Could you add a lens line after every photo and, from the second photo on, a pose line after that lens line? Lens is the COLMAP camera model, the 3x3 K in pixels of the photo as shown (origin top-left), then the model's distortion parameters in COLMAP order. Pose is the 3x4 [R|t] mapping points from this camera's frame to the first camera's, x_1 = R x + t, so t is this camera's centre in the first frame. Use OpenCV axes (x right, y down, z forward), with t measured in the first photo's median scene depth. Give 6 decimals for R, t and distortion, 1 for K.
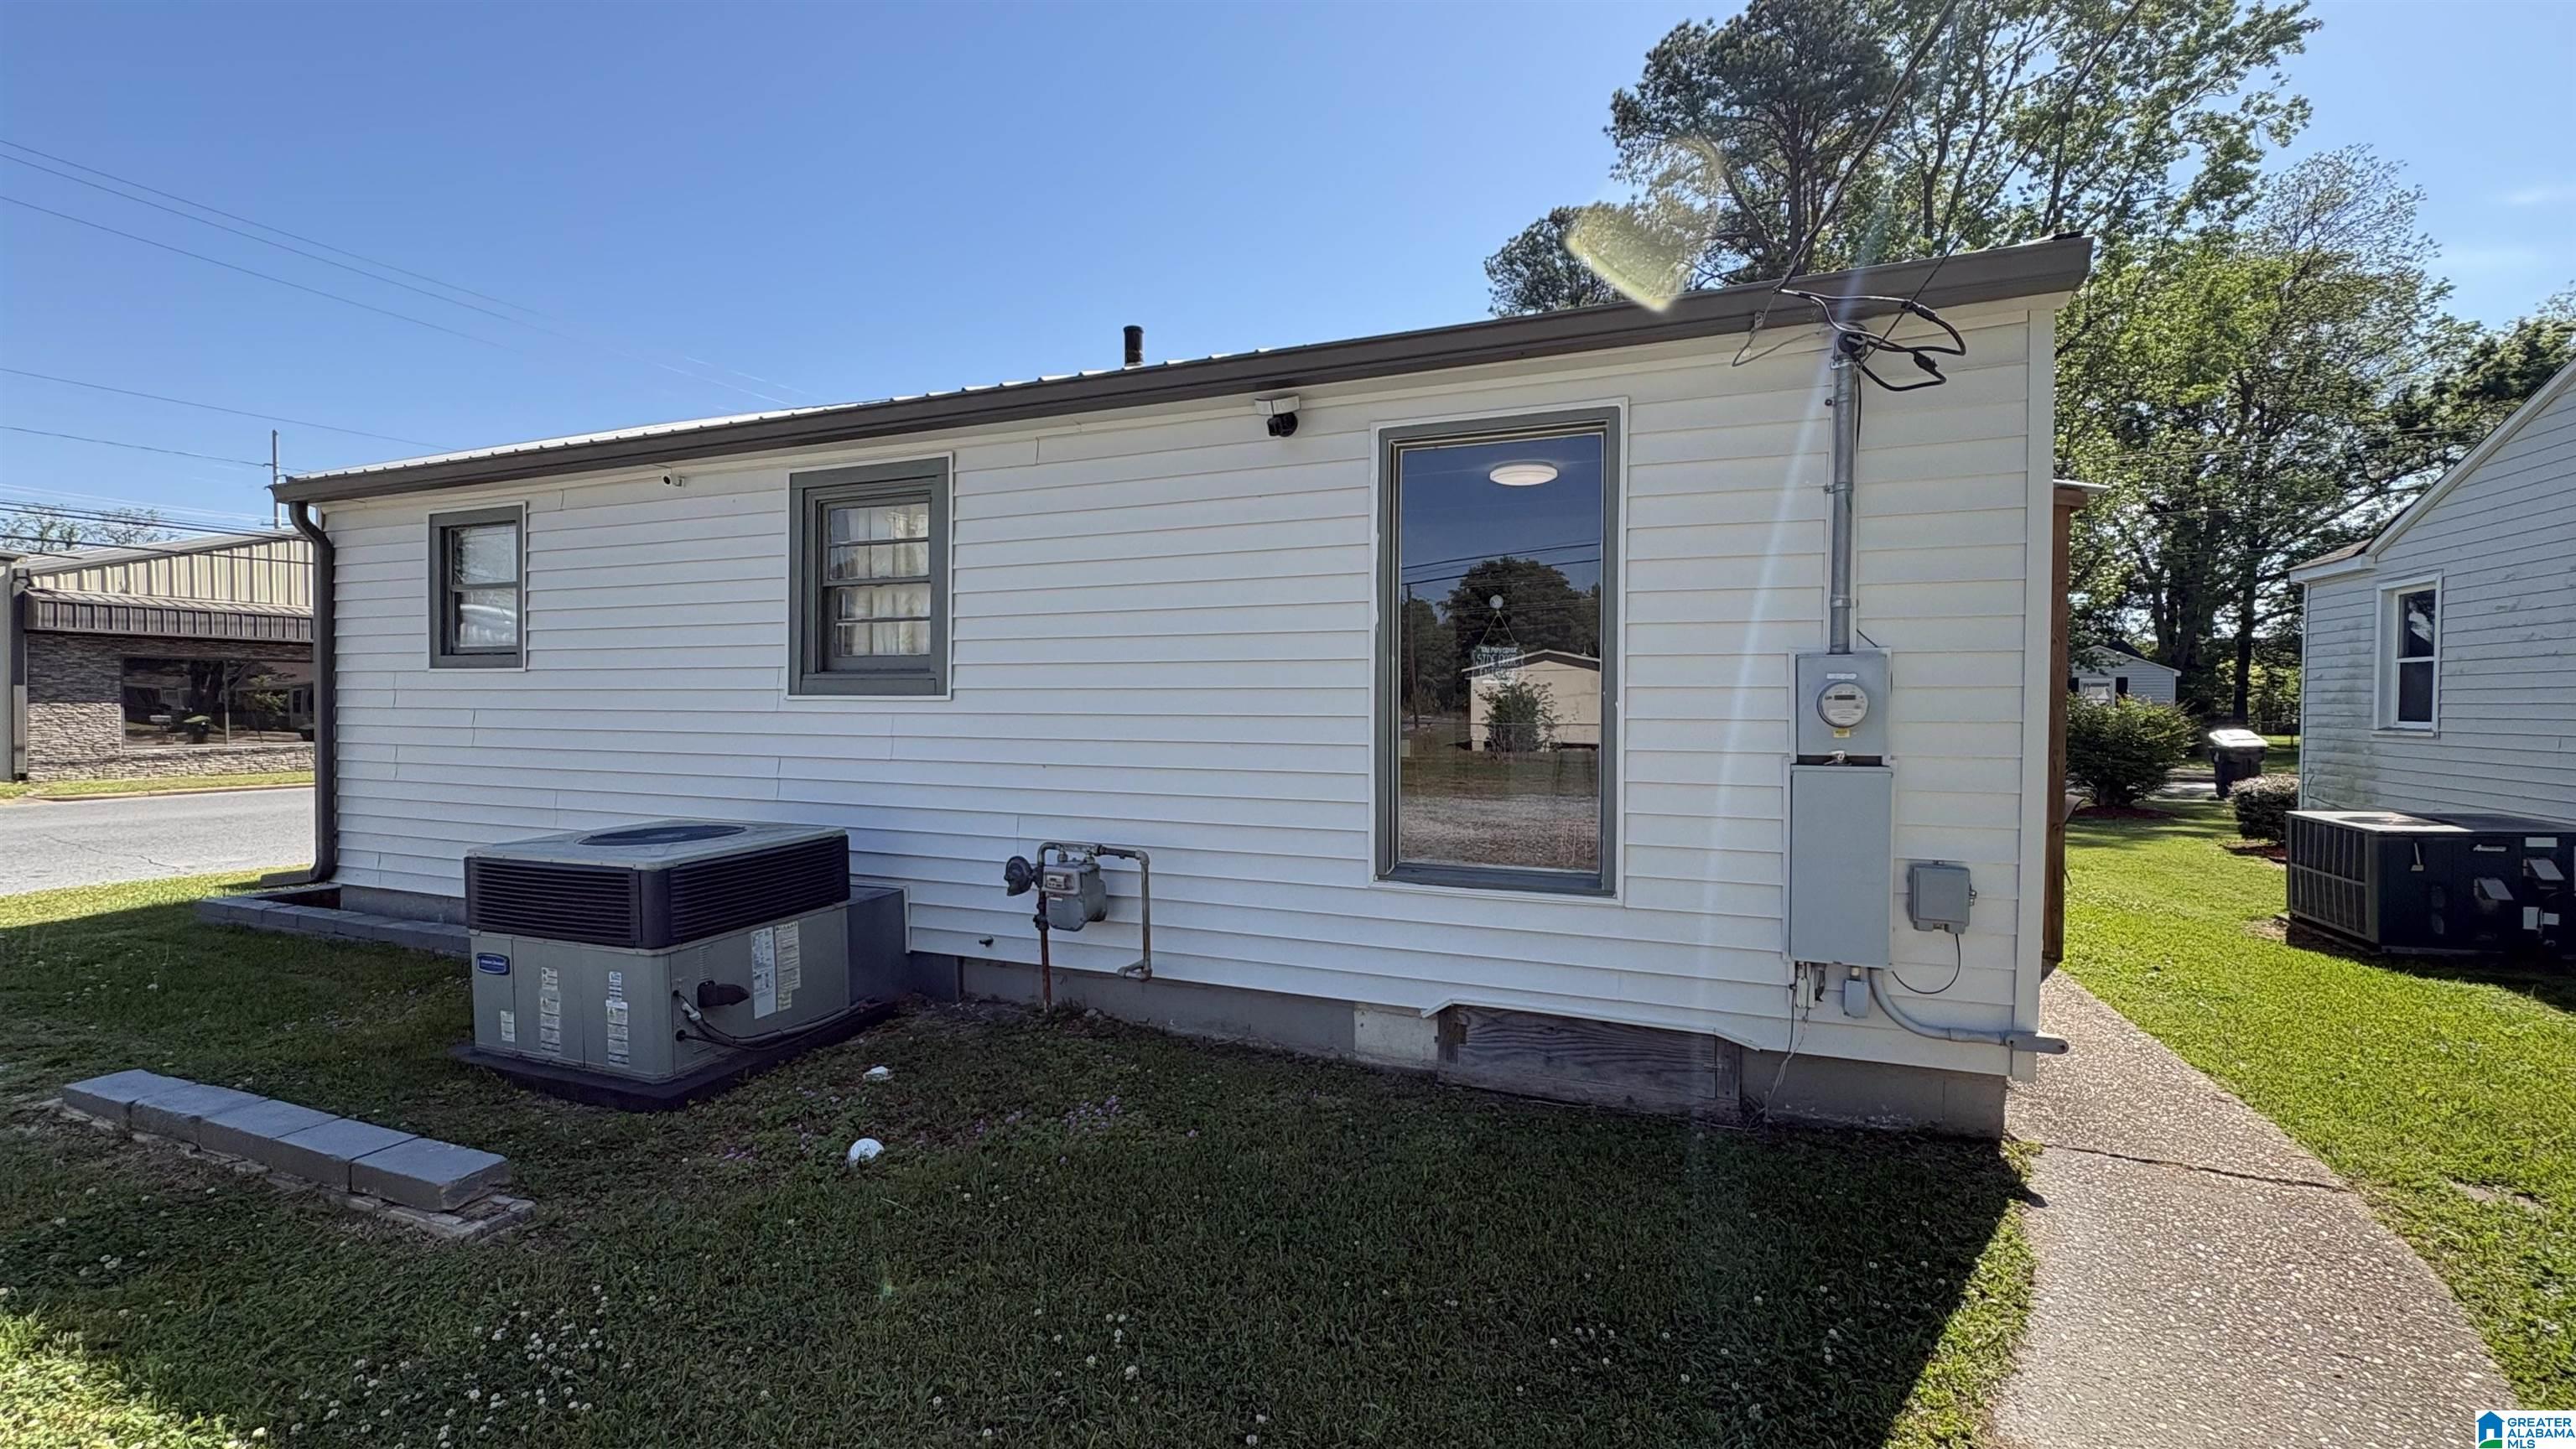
lens RADIAL K [[1024.5, 0, 1291.8], [0, 1024.5, 725.0], [0, 0, 1]] dist [-0.000306, 0.000838]
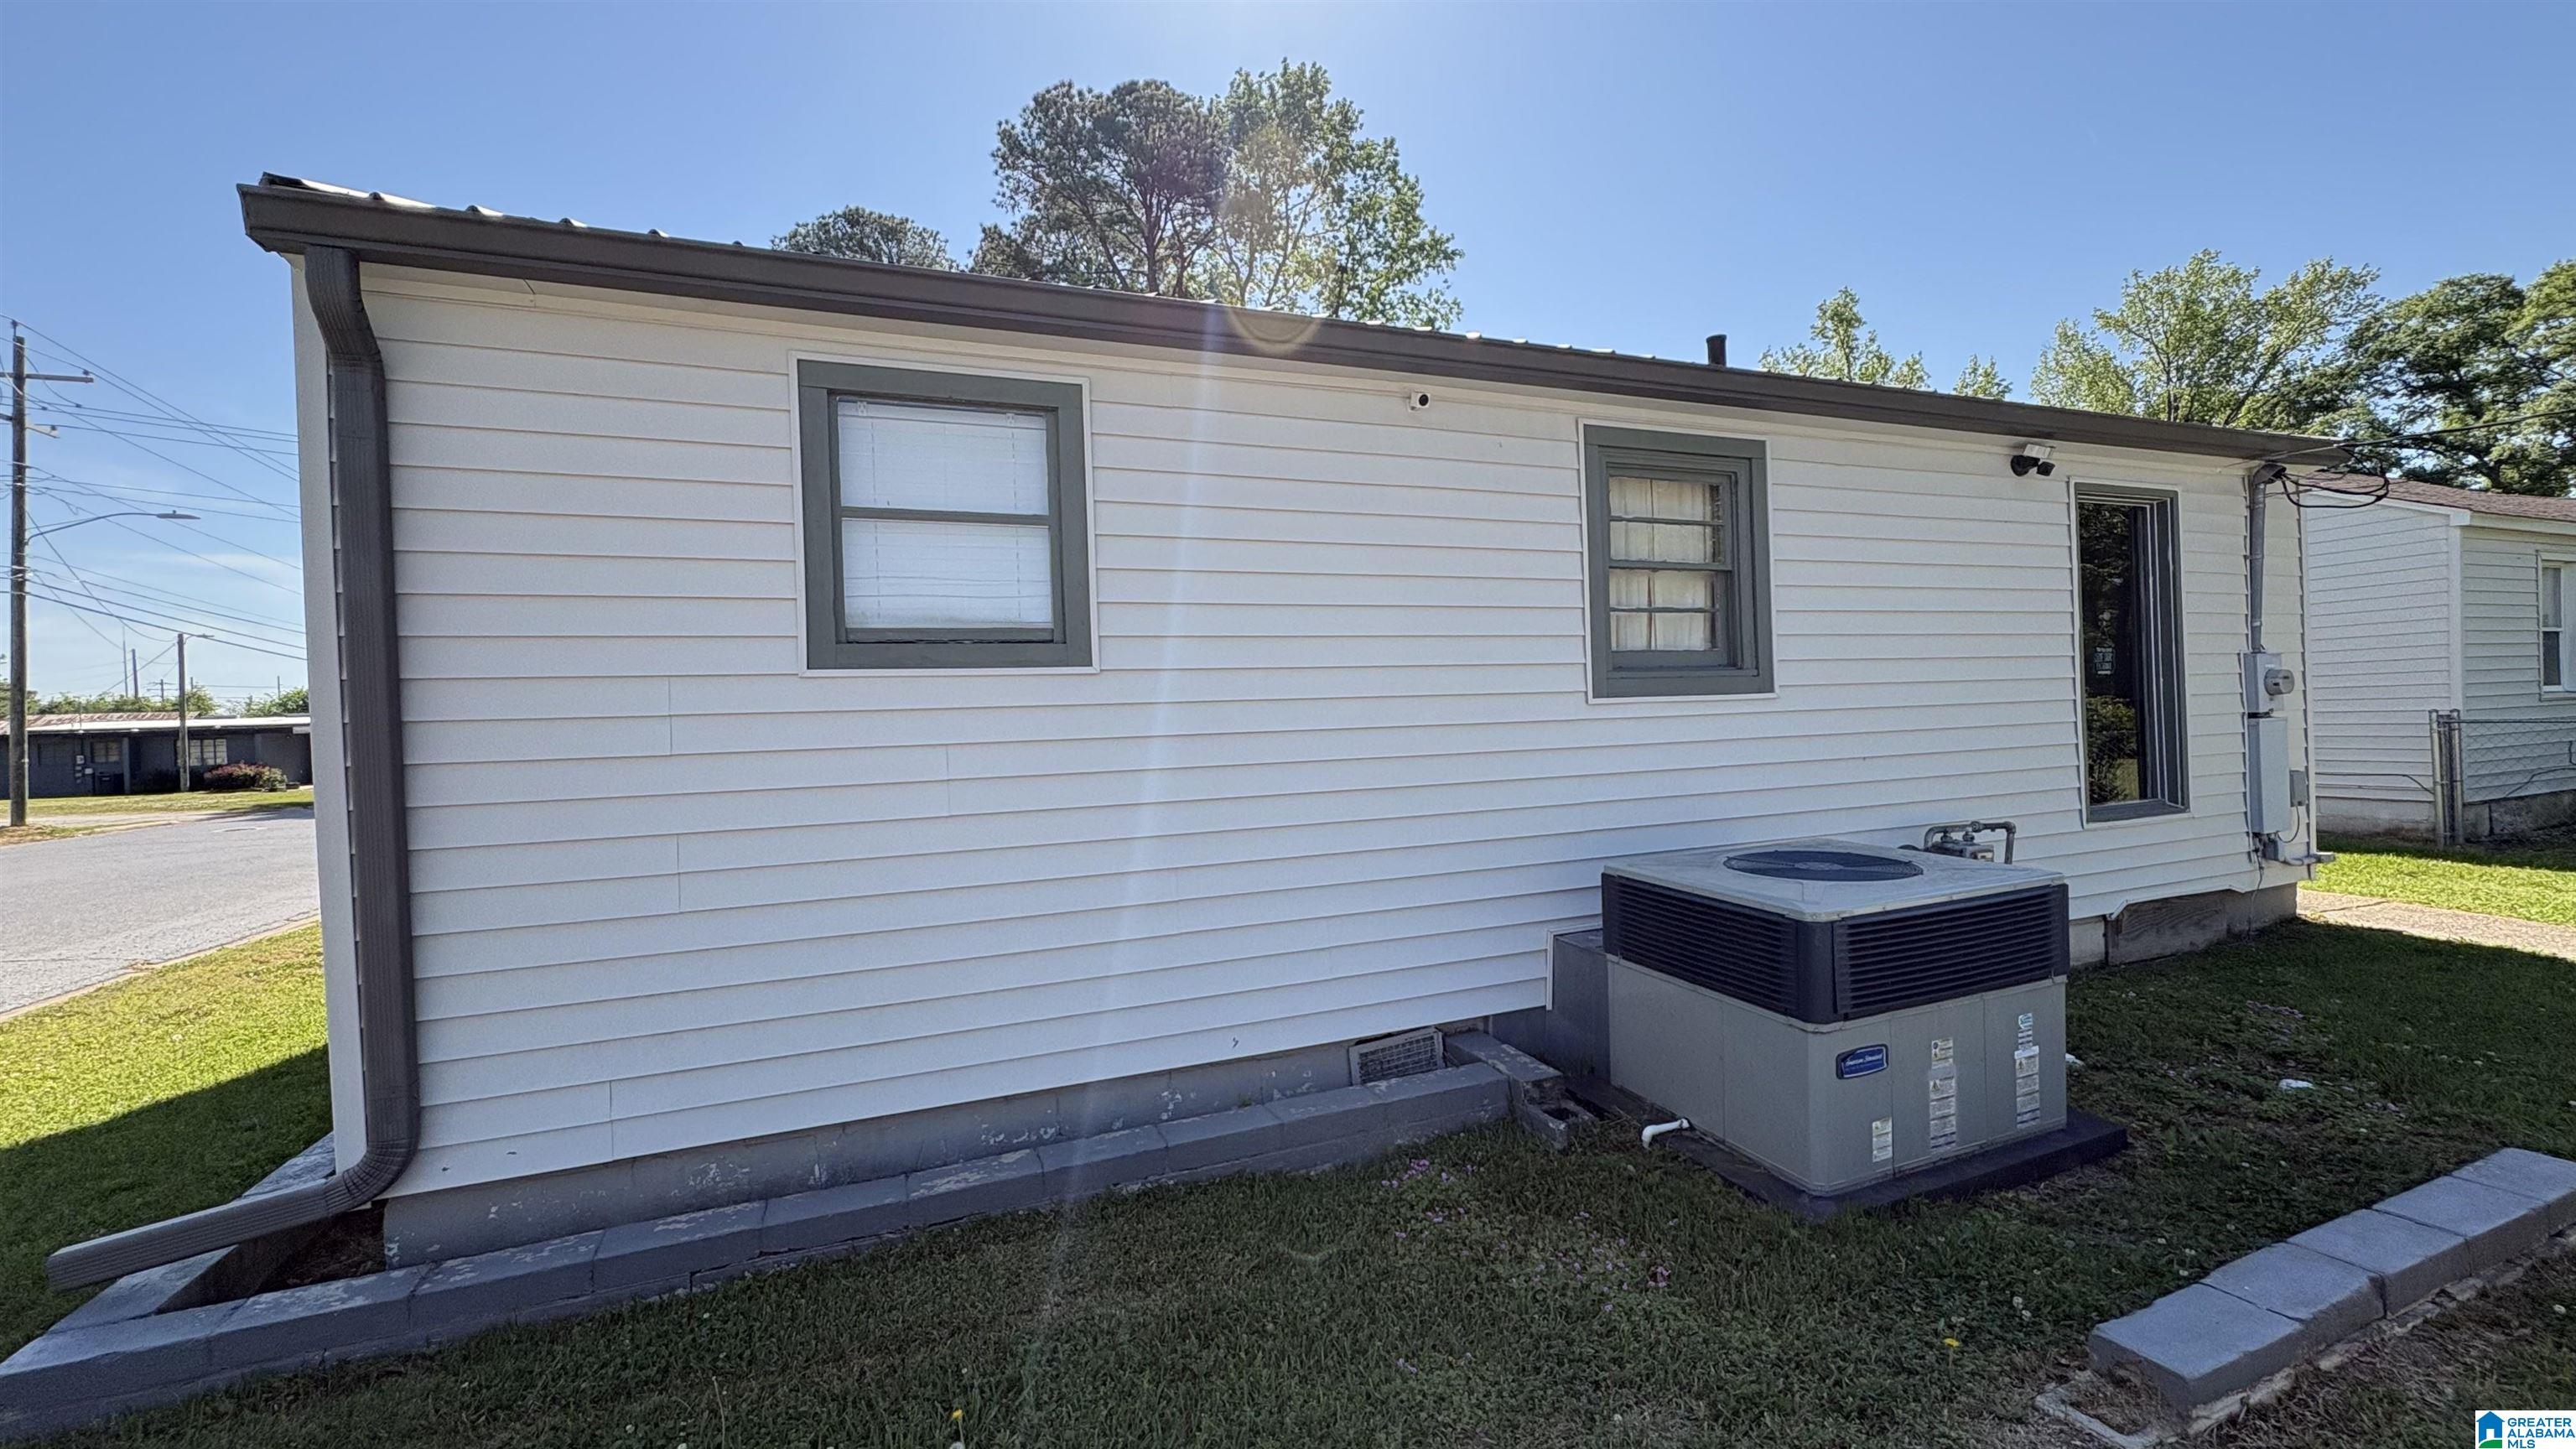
lens RADIAL K [[1024.5, 0, 1283.4], [0, 1024.5, 725.4], [0, 0, 1]] dist [-0.000306, 0.000838]
pose [[0.726361, -0.034528, 0.686446, -0.238302], [0.050572, 0.998715, -0.003277, -0.003396], [-0.685450, 0.037095, 0.727174, 0.113572]]
